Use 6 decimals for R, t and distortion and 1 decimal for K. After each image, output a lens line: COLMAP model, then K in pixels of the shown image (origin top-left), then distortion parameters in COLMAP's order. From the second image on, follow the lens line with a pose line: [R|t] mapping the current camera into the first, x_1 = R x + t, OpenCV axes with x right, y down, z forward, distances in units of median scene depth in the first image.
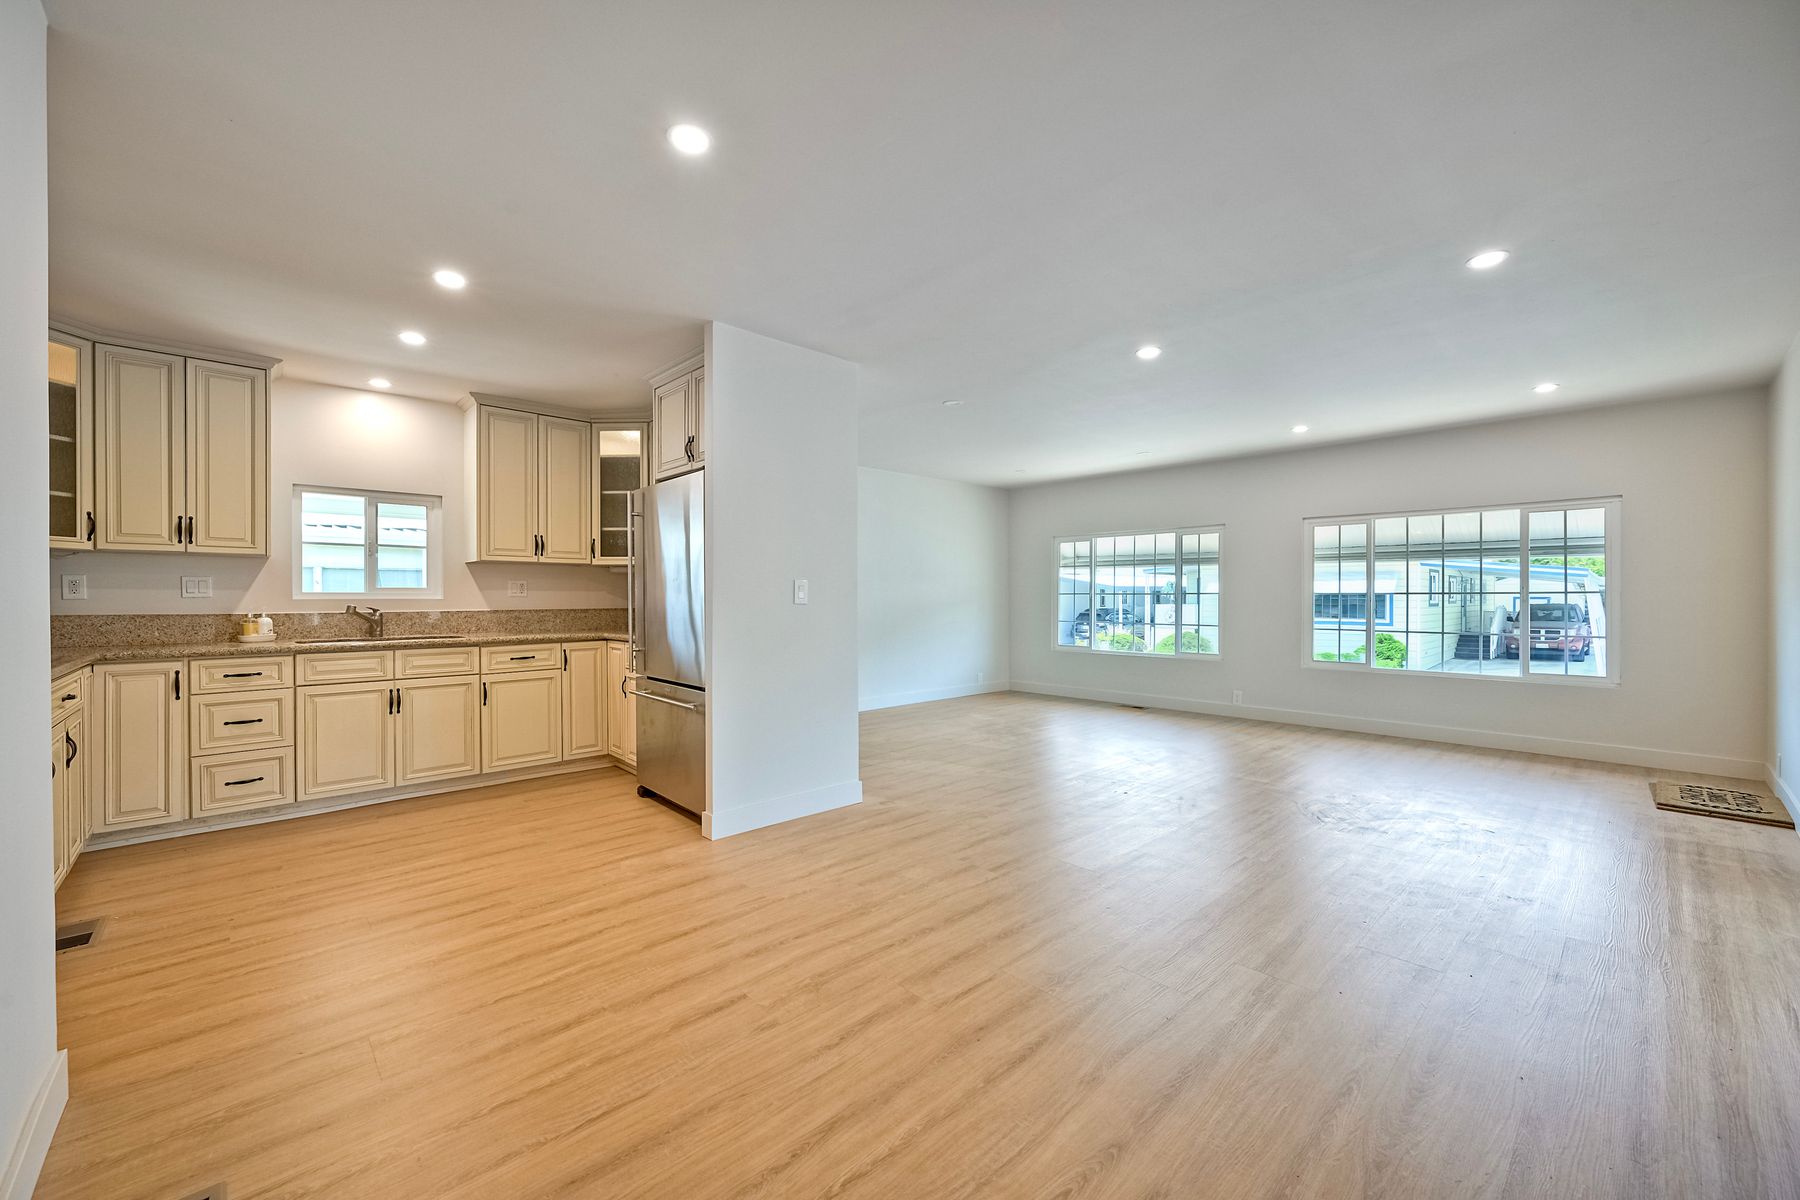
lens RADIAL K [[681.9, 0, 874.6], [0, 681.9, 594.4], [0, 0, 1]] dist [0.000388, 0.001288]
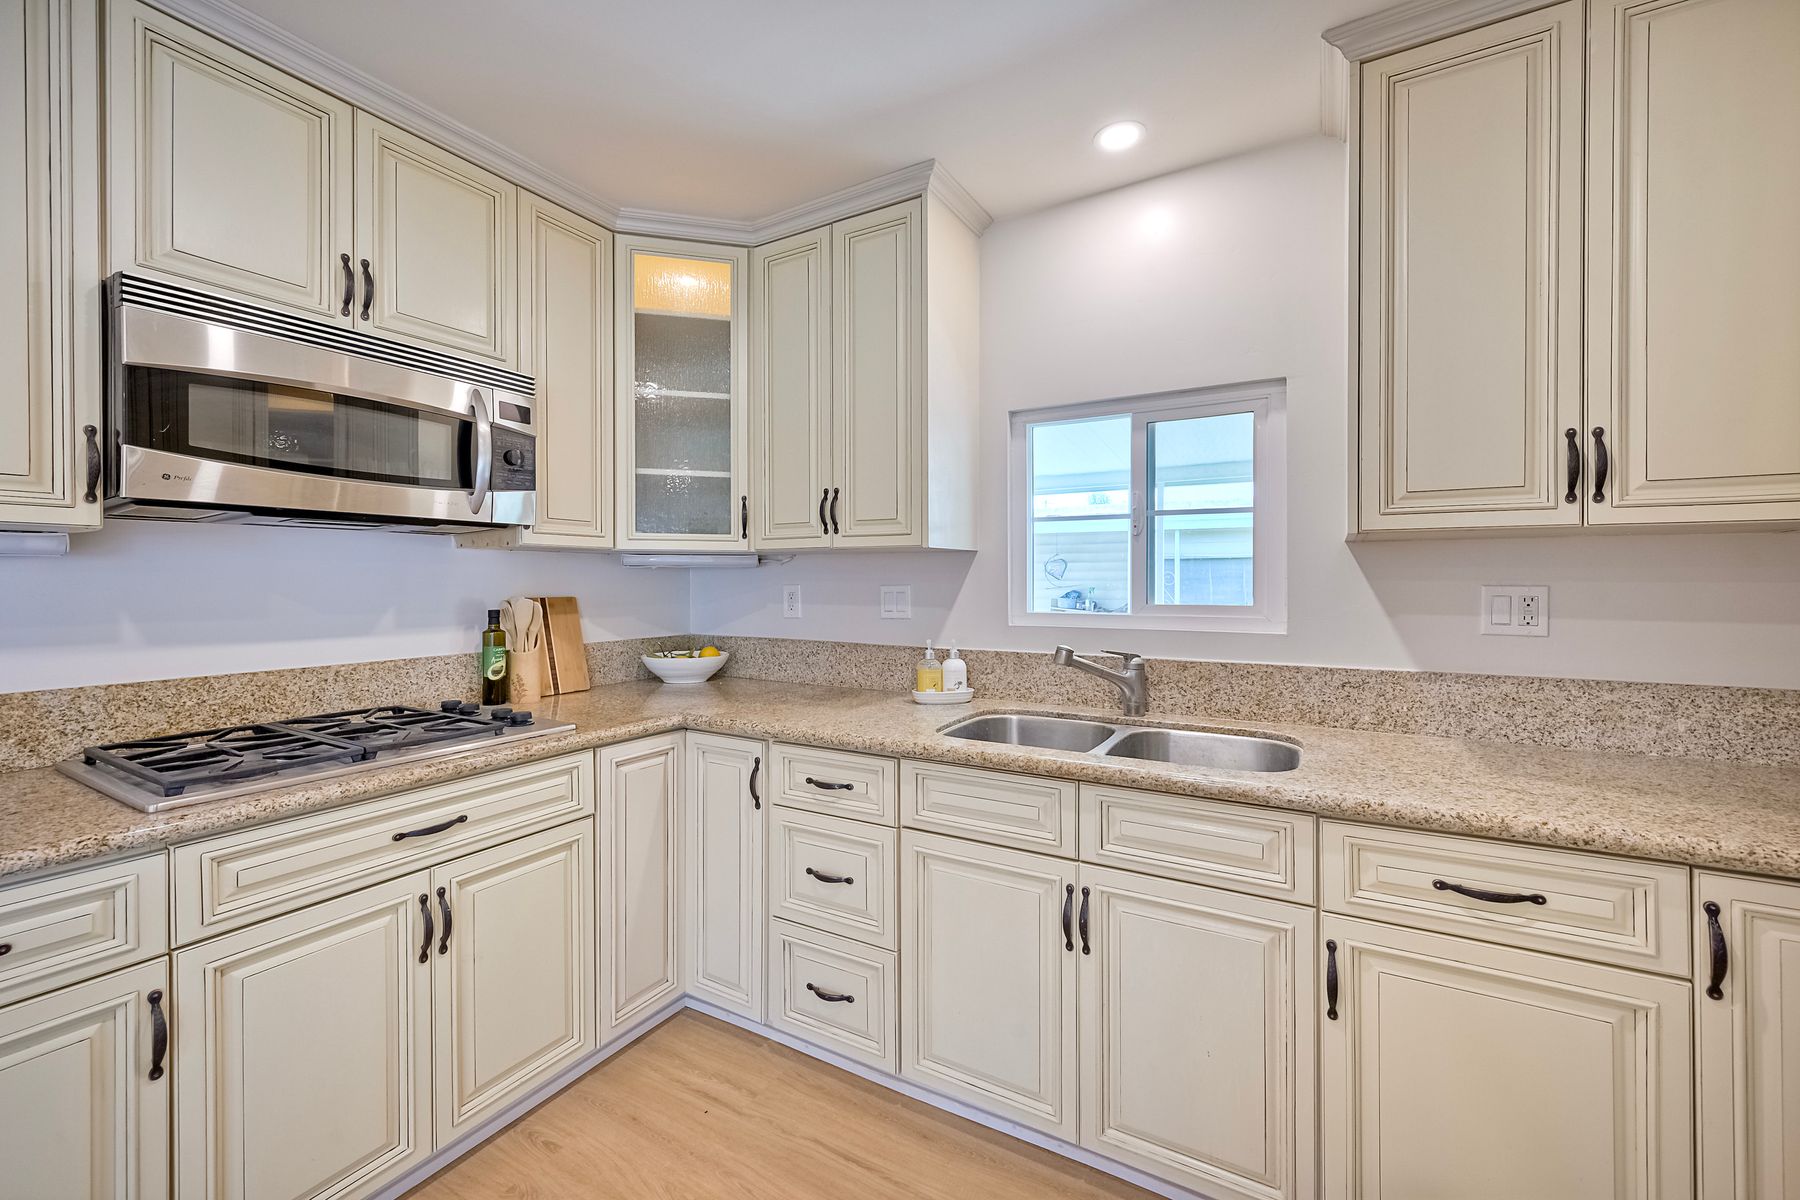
lens RADIAL K [[723.8, 0, 881.0], [0, 723.8, 579.6], [0, 0, 1]] dist [0.006580, 0.001471]
pose [[0.271217, 0.000390, -0.962518, -0.342994], [0.000270, 1.000000, 0.000481, -0.030760], [0.962518, -0.000390, 0.271217, 0.777760]]
